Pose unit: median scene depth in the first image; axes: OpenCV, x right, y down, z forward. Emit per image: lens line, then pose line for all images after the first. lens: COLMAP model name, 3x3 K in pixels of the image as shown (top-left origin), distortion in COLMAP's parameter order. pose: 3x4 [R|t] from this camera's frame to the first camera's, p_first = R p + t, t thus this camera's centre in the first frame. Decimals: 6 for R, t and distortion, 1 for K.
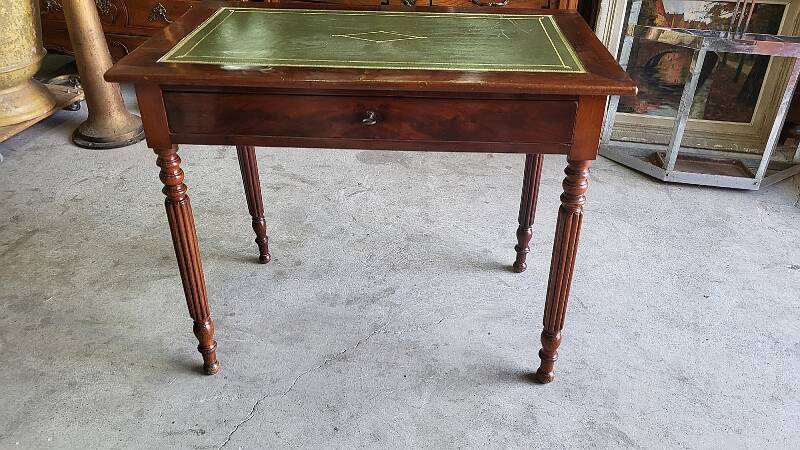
lens RADIAL K [[606.3, 0, 407.3], [0, 606.3, 229.3], [0, 0, 1]] dist [0.049867, -0.027782]
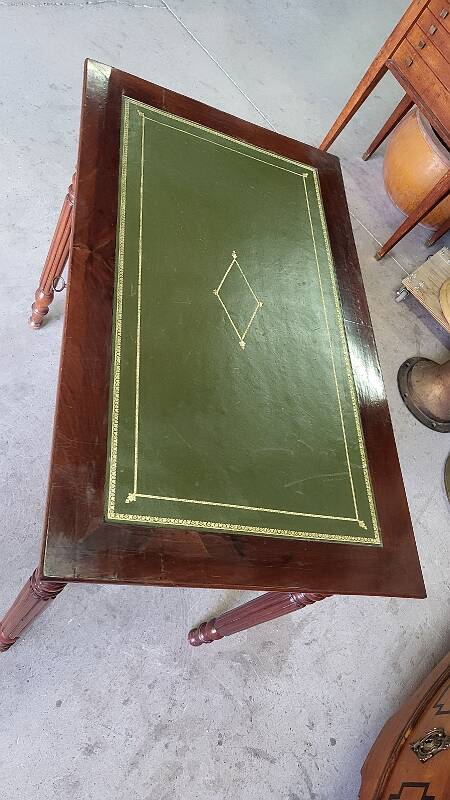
lens RADIAL K [[606.3, 0, 225.2], [0, 606.3, 405.5], [0, 0, 1]] dist [0.049867, -0.027782]
pose [[0.090506, 0.877888, -0.470236, 0.466252], [-0.849230, 0.314673, 0.424015, -0.627546], [0.520208, 0.360963, 0.774008, 0.475620]]
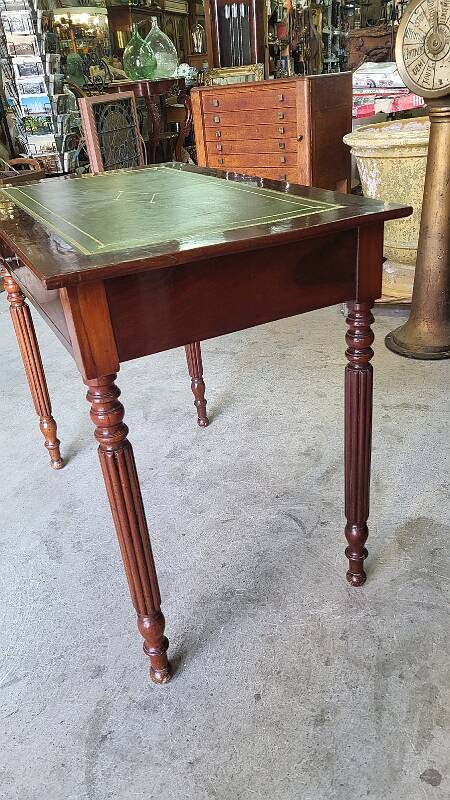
lens RADIAL K [[606.3, 0, 225.2], [0, 606.3, 410.9], [0, 0, 1]] dist [0.049867, -0.027782]
pose [[0.474042, 0.375836, -0.796261, 0.929877], [-0.408427, 0.895009, 0.179294, -0.264913], [0.780046, 0.240221, 0.577773, 0.699771]]
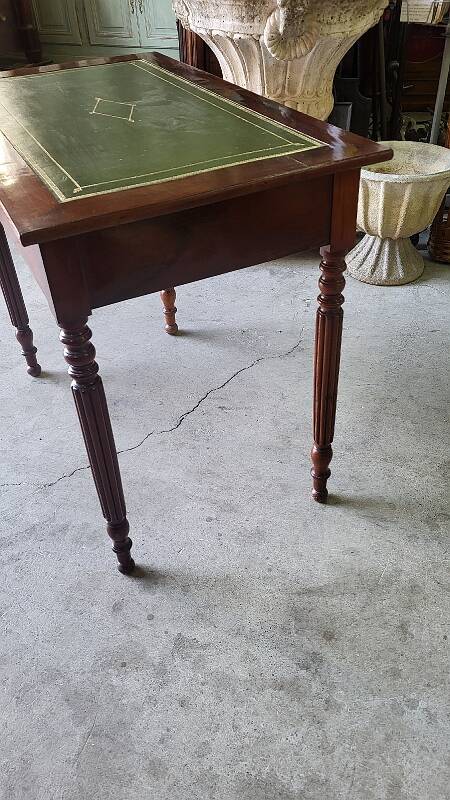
lens RADIAL K [[606.3, 0, 231.8], [0, 606.3, 406.3], [0, 0, 1]] dist [0.049867, -0.027782]
pose [[-0.878530, 0.310215, -0.363253, -0.128607], [-0.247196, 0.355464, 0.901410, -0.858202], [0.408754, 0.881710, -0.235602, 1.423624]]
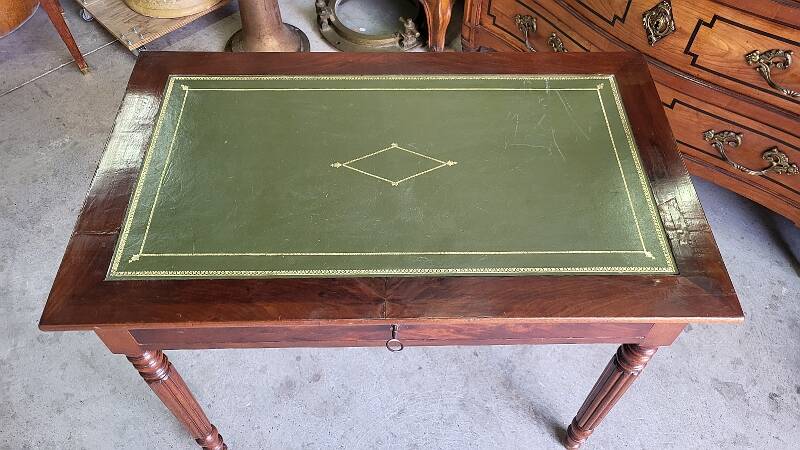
lens RADIAL K [[606.3, 0, 405.3], [0, 606.3, 212.9], [0, 0, 1]] dist [0.049867, -0.027782]
pose [[0.998503, -0.044969, 0.031144, -0.061175], [0.031176, 0.935676, 0.351481, -0.559971], [-0.044947, -0.349984, 0.935677, 0.297805]]
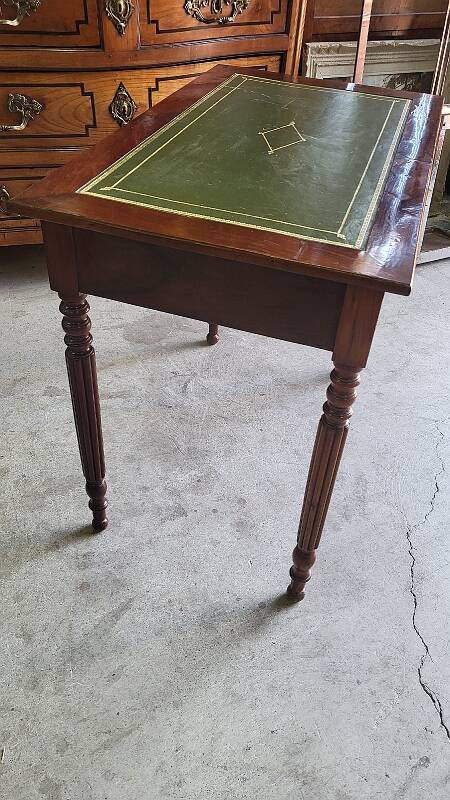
lens RADIAL K [[606.3, 0, 236.3], [0, 606.3, 417.8], [0, 0, 1]] dist [0.049867, -0.027782]
pose [[0.251868, -0.640590, 0.725401, -1.016085], [0.472591, 0.735529, 0.485444, -0.509675], [-0.844524, 0.220550, 0.487993, 0.770061]]
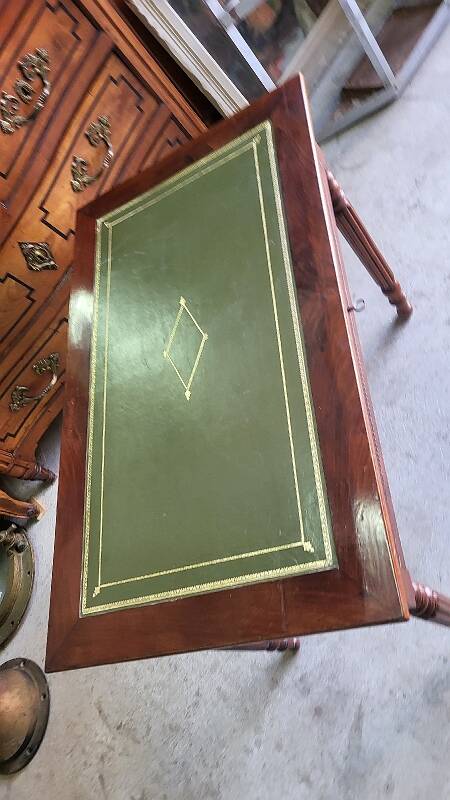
lens RADIAL K [[606.3, 0, 228.3], [0, 606.3, 403.0], [0, 0, 1]] dist [0.049867, -0.027782]
pose [[-0.108032, -0.877761, 0.466760, -0.510886], [0.904411, 0.108159, 0.412724, -0.619371], [-0.412758, 0.466730, 0.782173, 0.434140]]
